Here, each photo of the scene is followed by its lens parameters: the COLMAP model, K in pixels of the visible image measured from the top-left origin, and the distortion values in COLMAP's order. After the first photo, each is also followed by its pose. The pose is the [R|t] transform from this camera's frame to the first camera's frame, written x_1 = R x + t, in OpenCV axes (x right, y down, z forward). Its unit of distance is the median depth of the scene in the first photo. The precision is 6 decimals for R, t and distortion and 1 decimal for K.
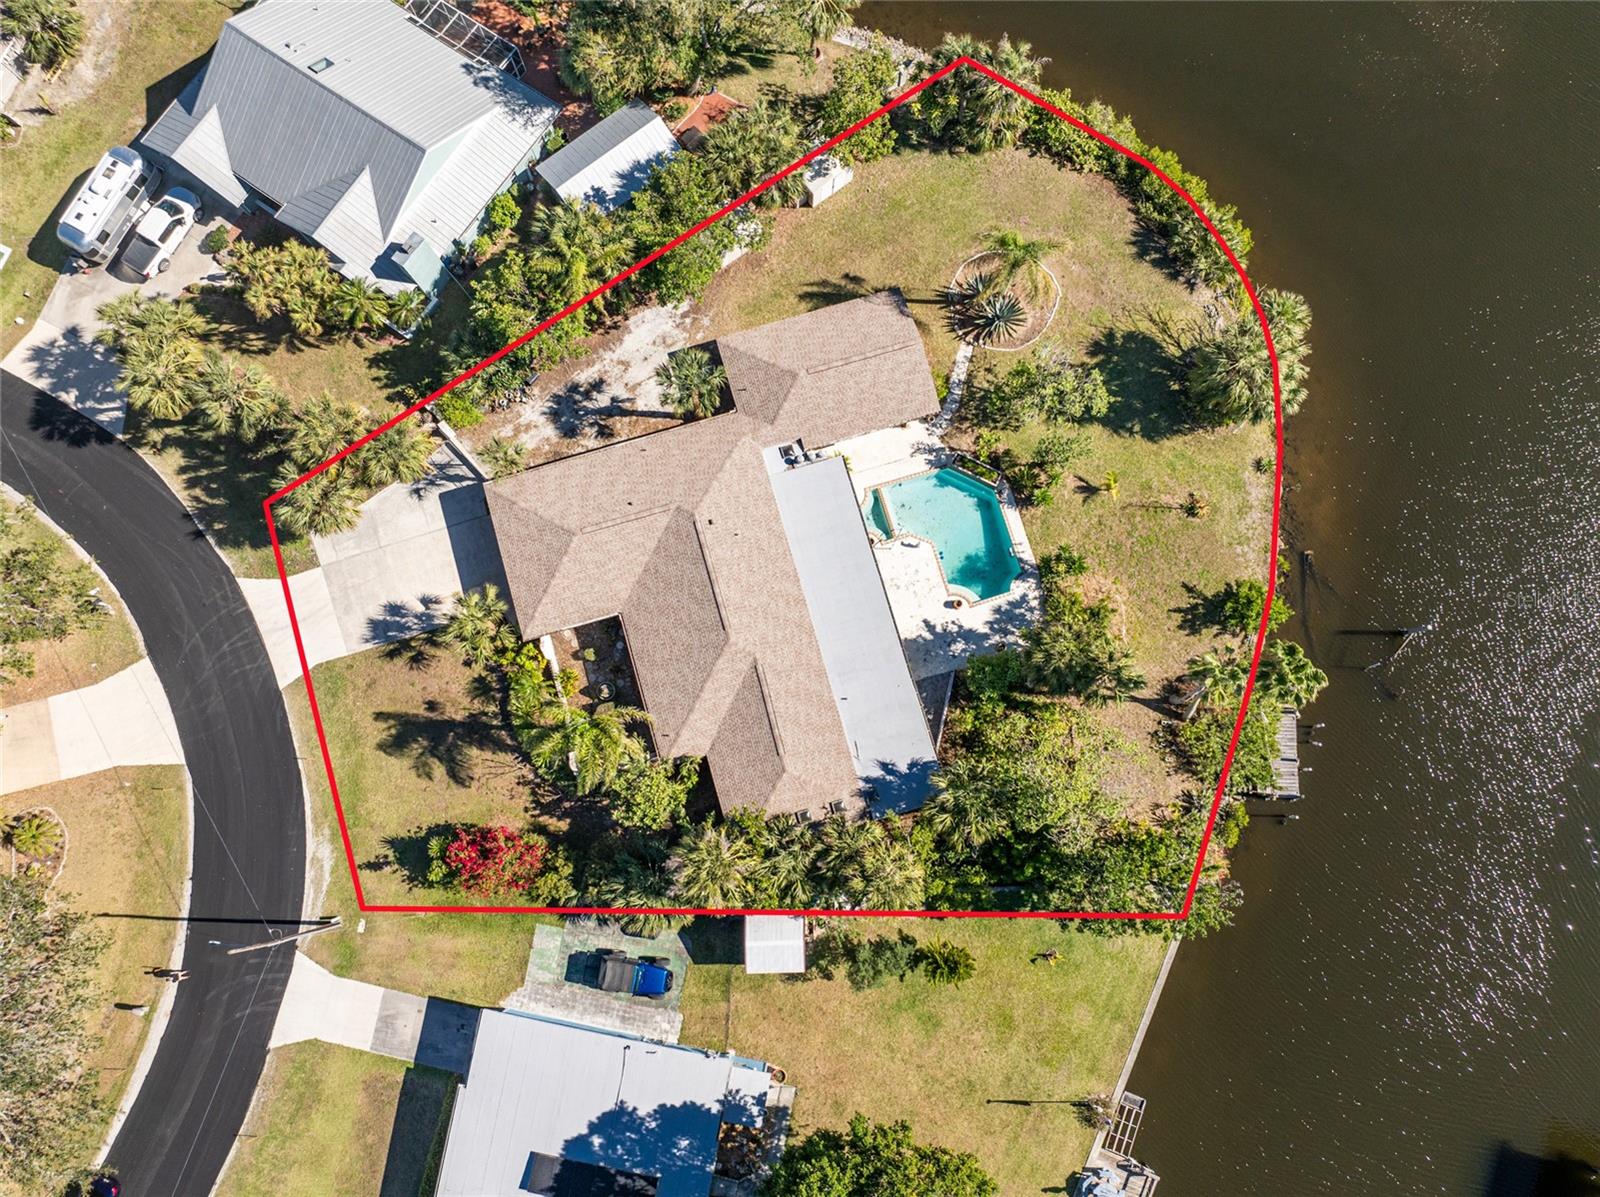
lens RADIAL K [[1148.5, 0, 802.6], [0, 1148.5, 597.0], [0, 0, 1]] dist [-0.046948, 0.000070]
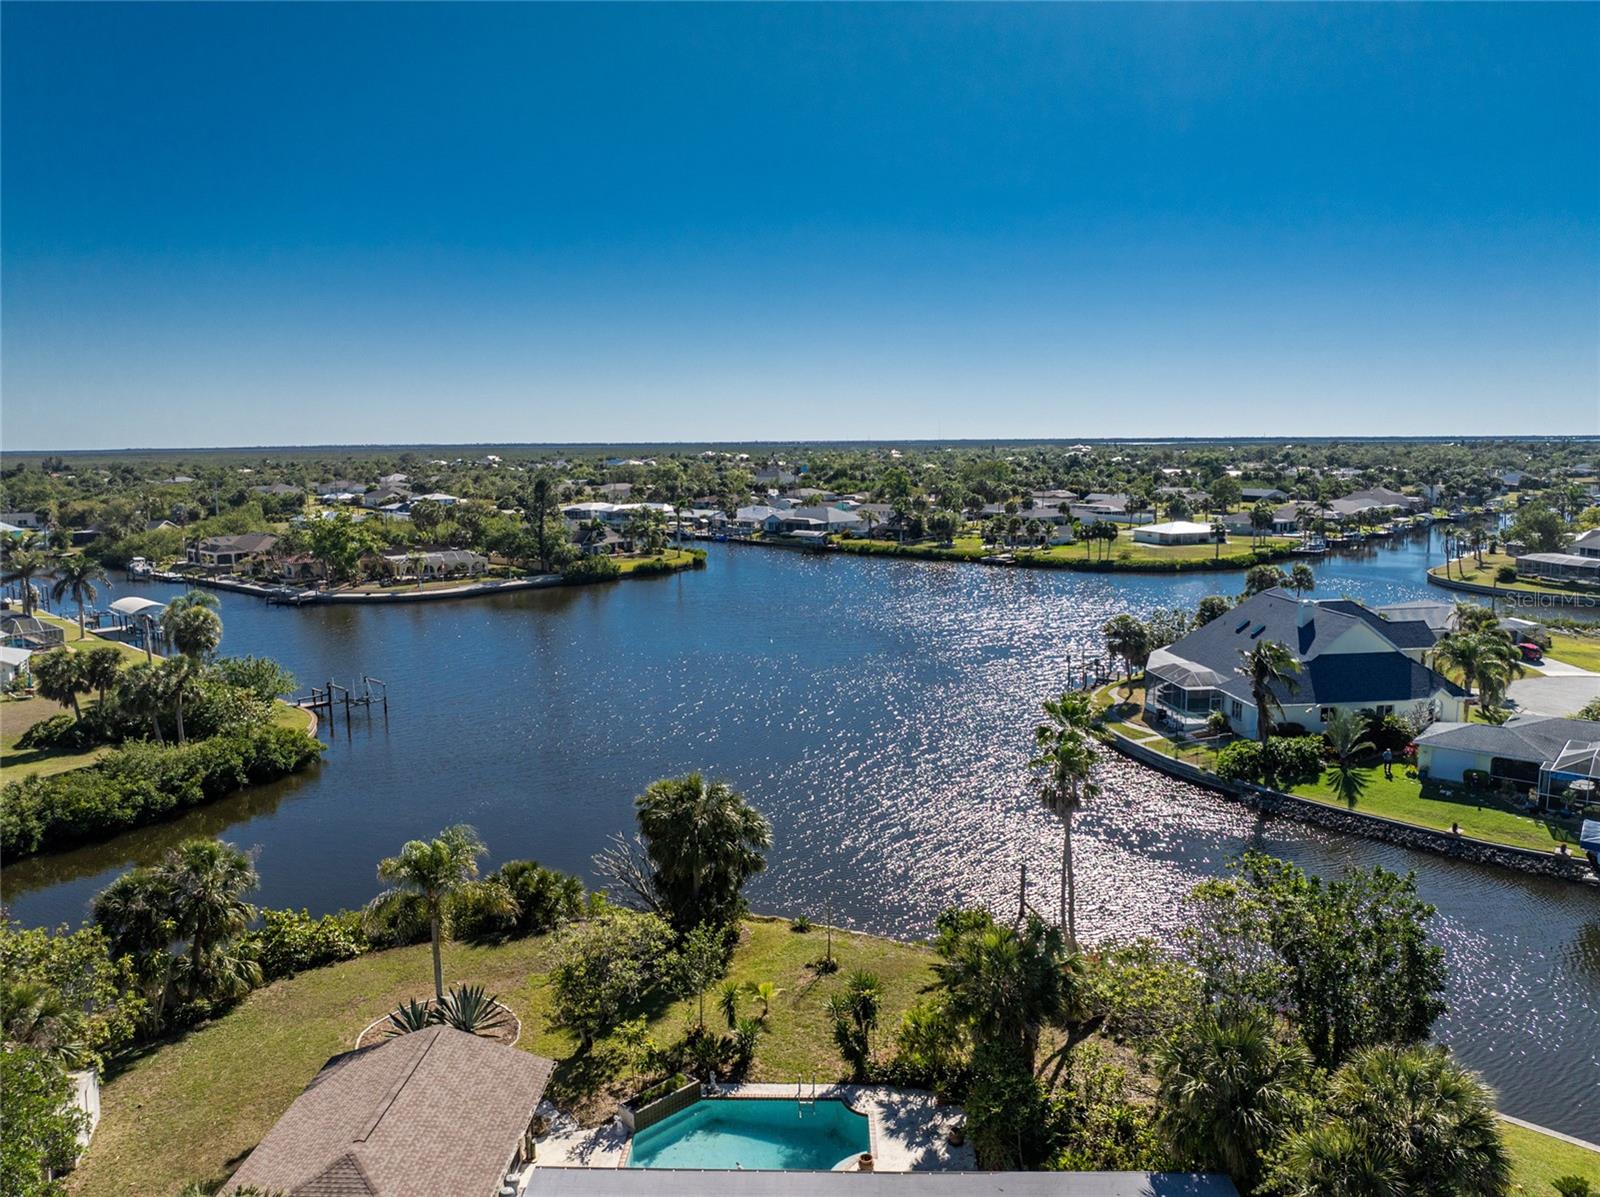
lens RADIAL K [[1148.5, 0, 816.3], [0, 1148.5, 595.9], [0, 0, 1]] dist [-0.046948, 0.000070]
pose [[0.301754, -0.128593, 0.944674, -0.363735], [0.942127, 0.192052, -0.274797, 0.082760], [-0.146090, 0.972923, 0.179104, 0.627722]]
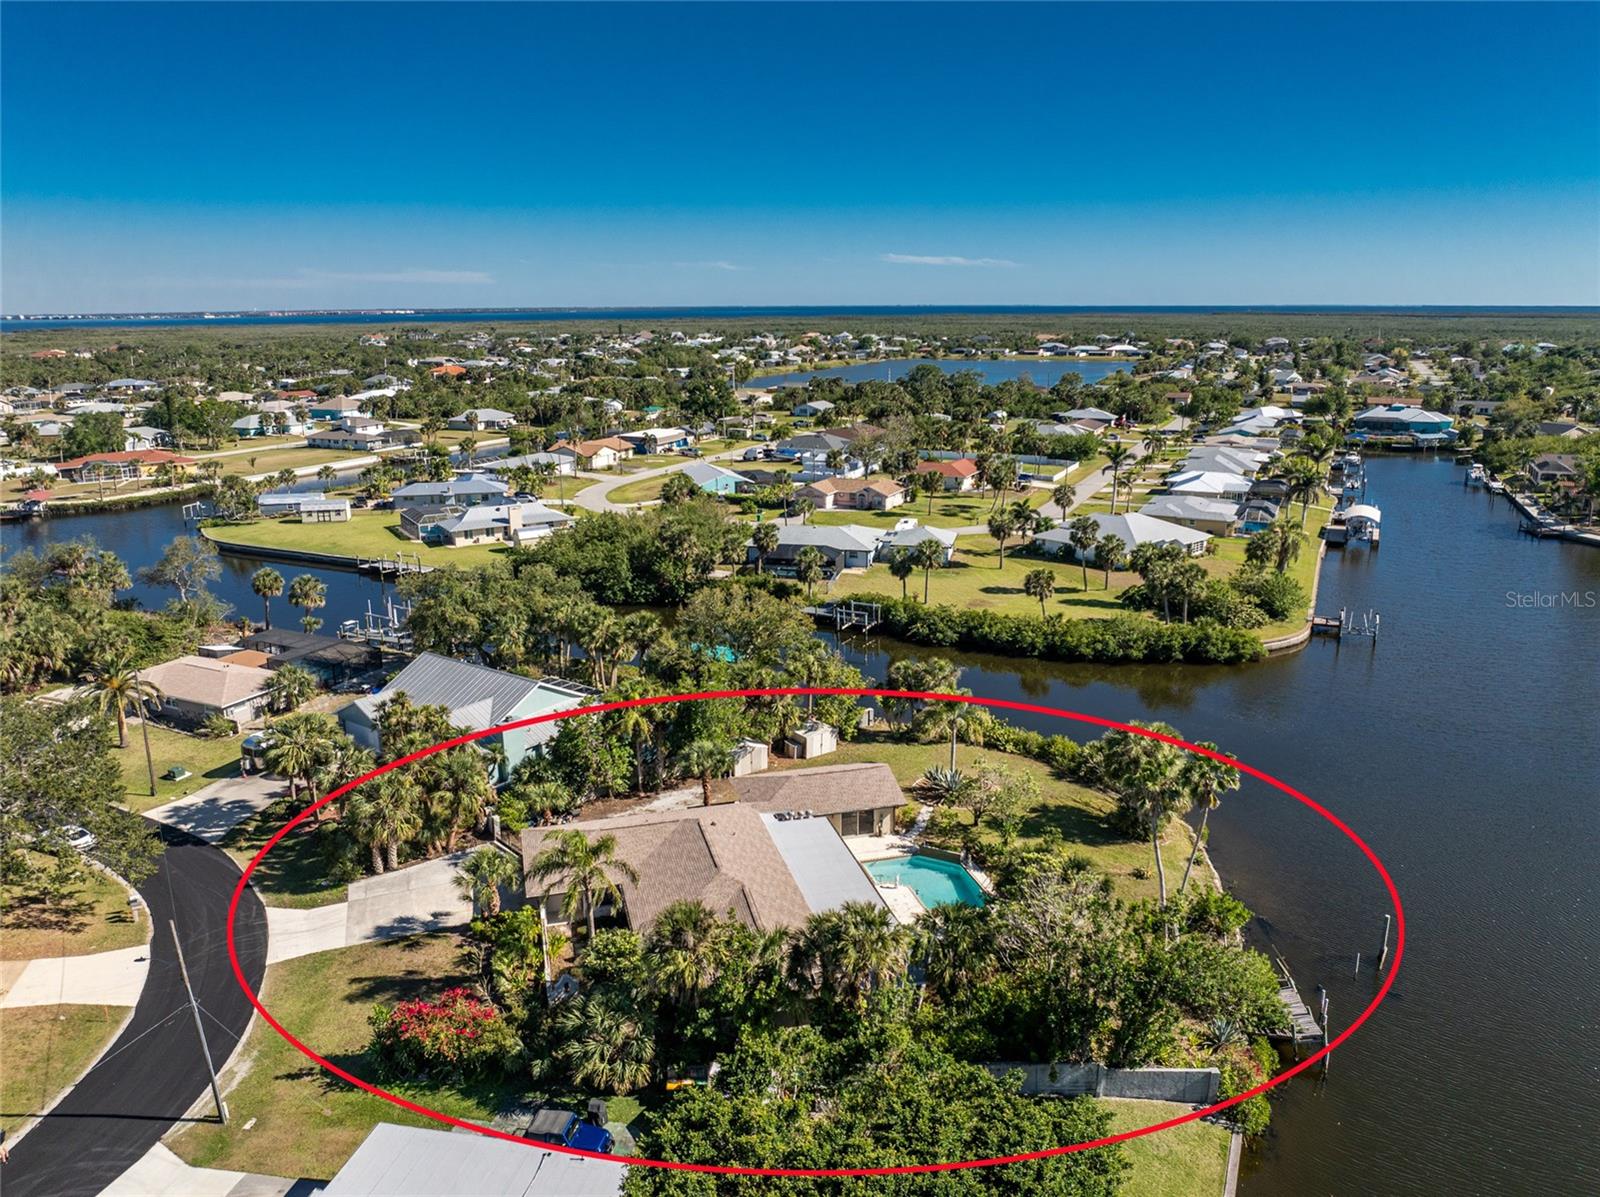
lens RADIAL K [[1148.5, 0, 801.6], [0, 1148.5, 591.0], [0, 0, 1]] dist [-0.046948, 0.000070]
pose [[0.999775, 0.004555, -0.020705, 0.032113], [-0.020813, 0.396804, -0.917667, 0.857581], [0.004036, 0.917892, 0.396810, 0.304363]]
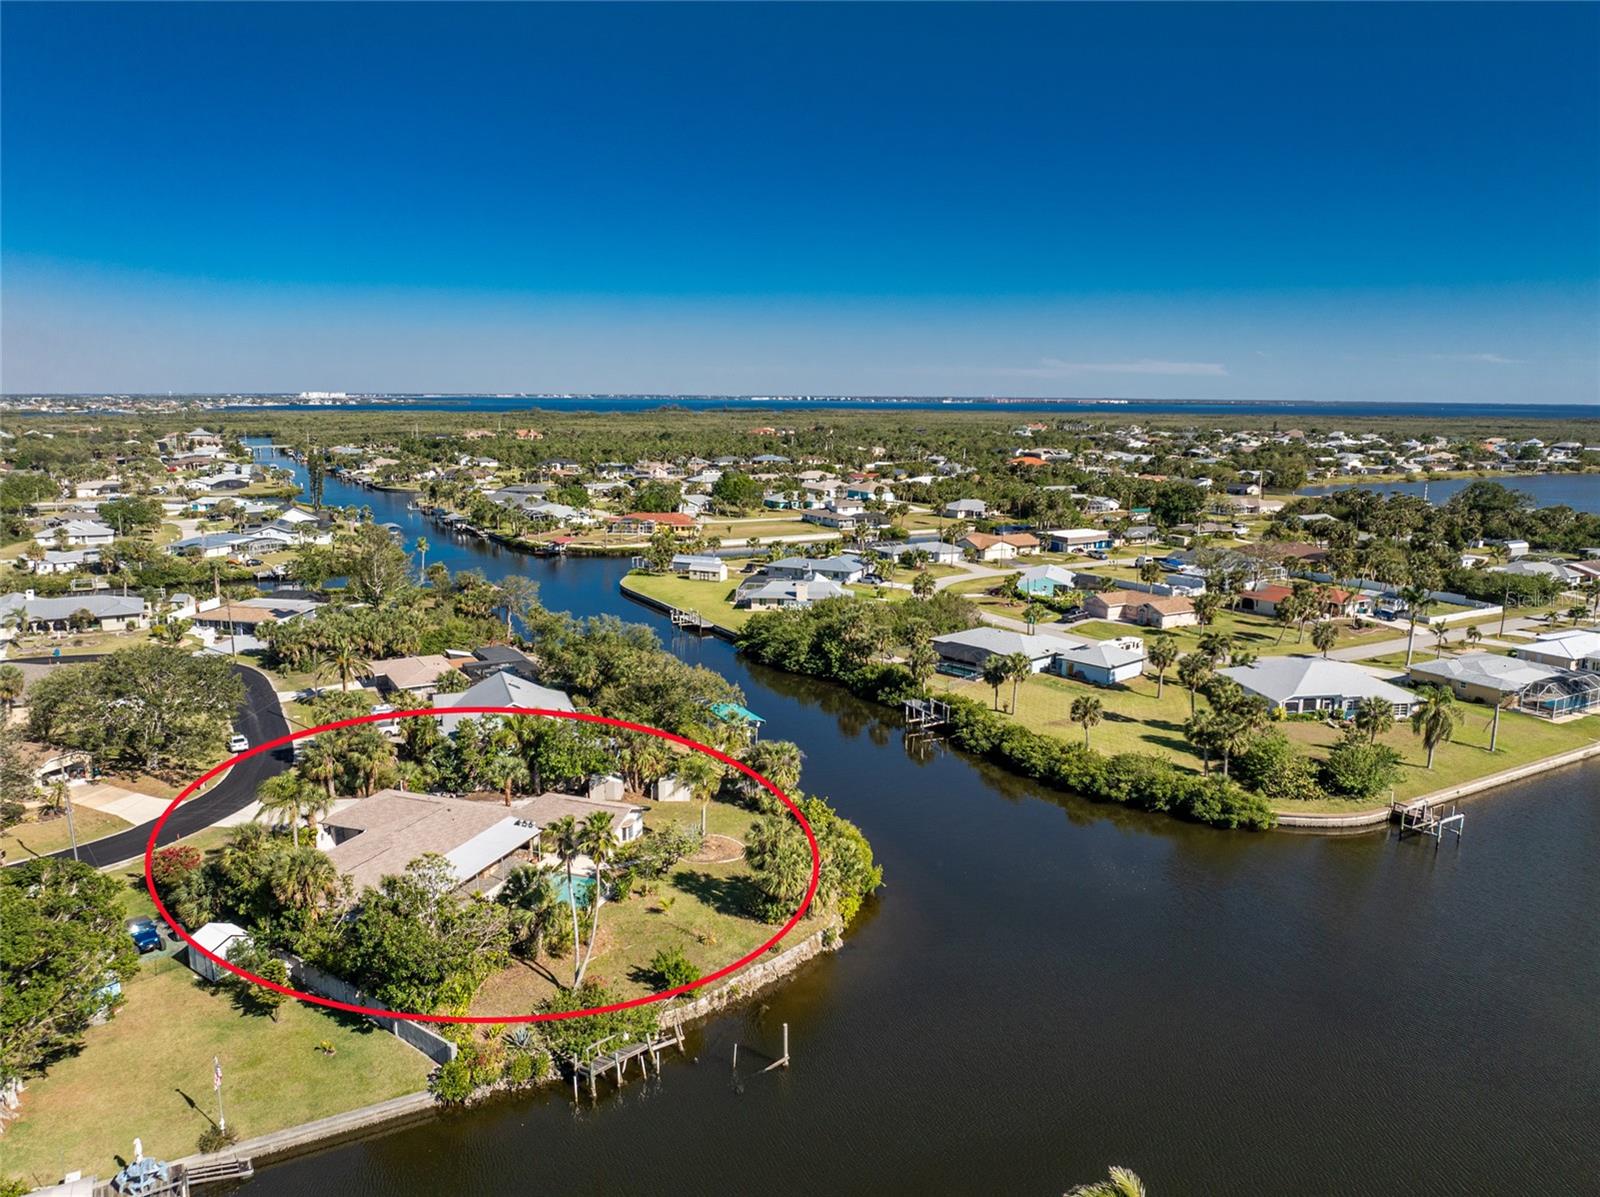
lens RADIAL K [[1148.5, 0, 795.1], [0, 1148.5, 597.7], [0, 0, 1]] dist [-0.046948, 0.000070]
pose [[0.800302, 0.112146, -0.589016, 1.163157], [-0.592840, 0.295059, -0.749320, 0.709622], [0.089761, 0.948875, 0.302621, 0.268285]]
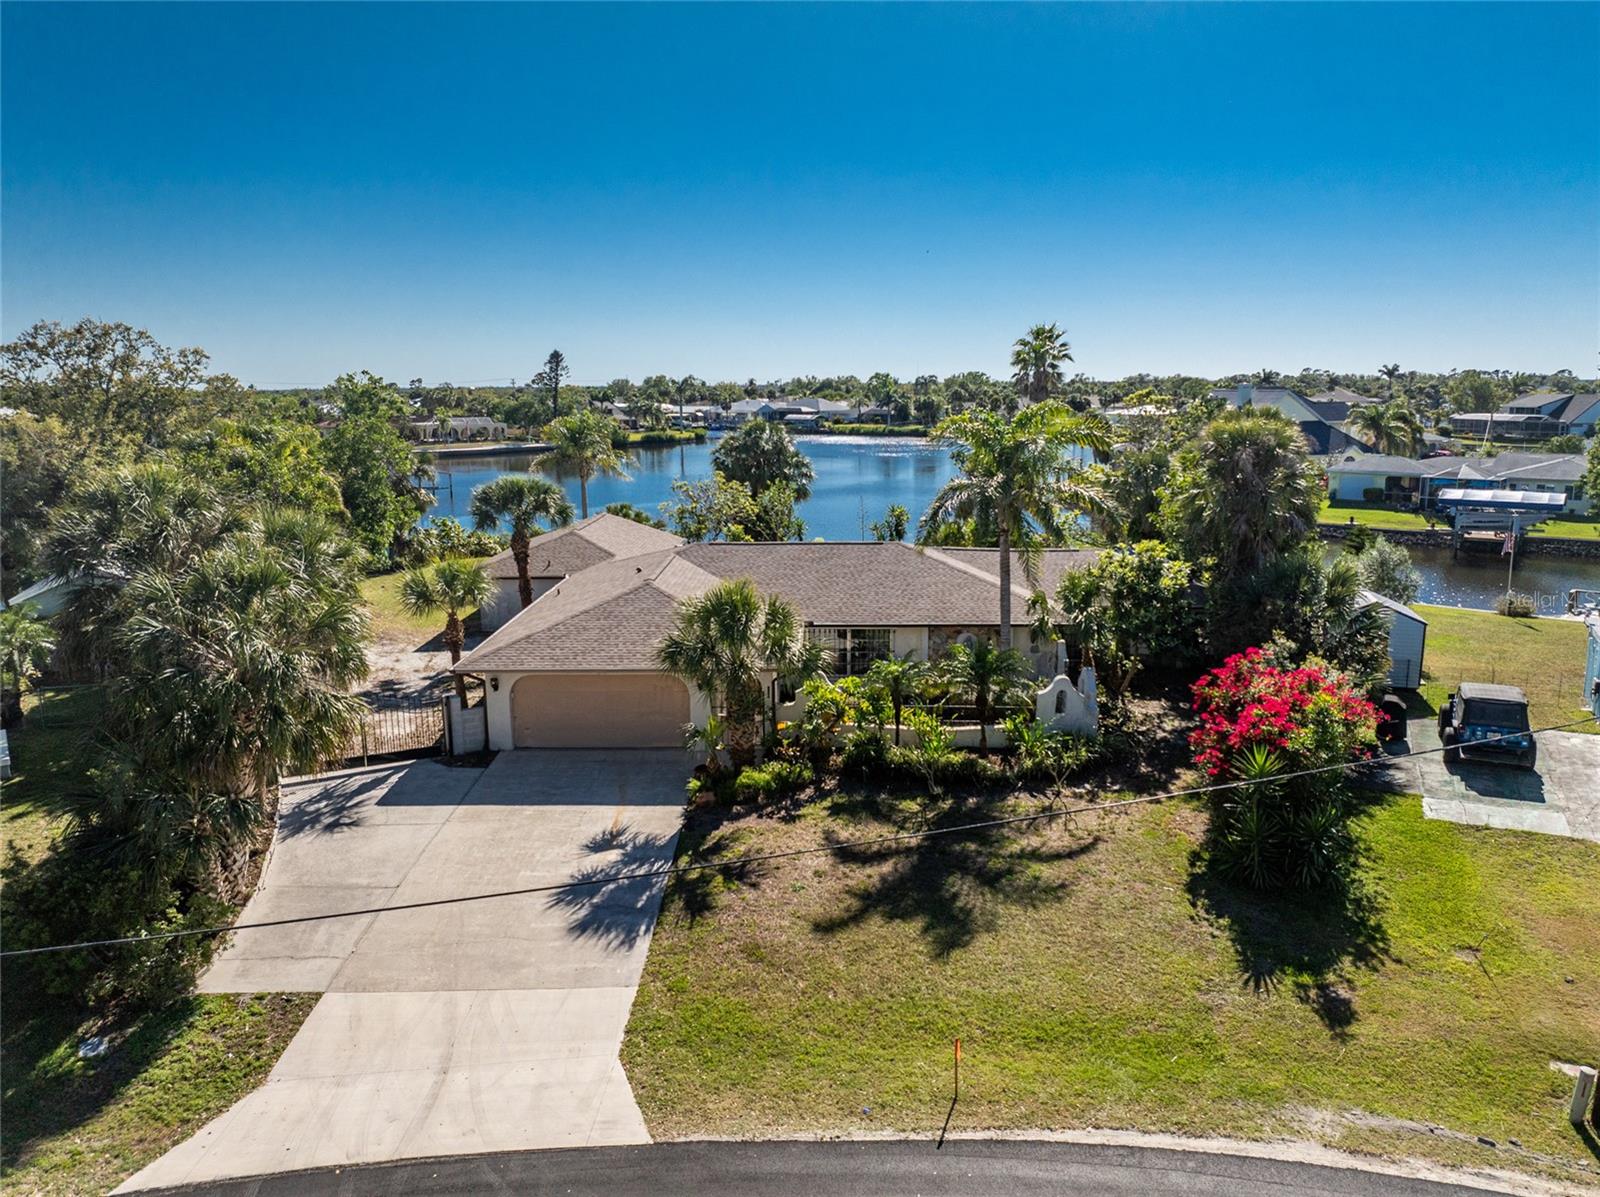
lens RADIAL K [[1148.5, 0, 813.3], [0, 1148.5, 601.5], [0, 0, 1]] dist [-0.046948, 0.000070]
pose [[0.286082, -0.176829, 0.941748, -0.664810], [0.946463, 0.205539, -0.248922, 0.152377], [-0.149549, 0.962541, 0.226163, 0.827148]]
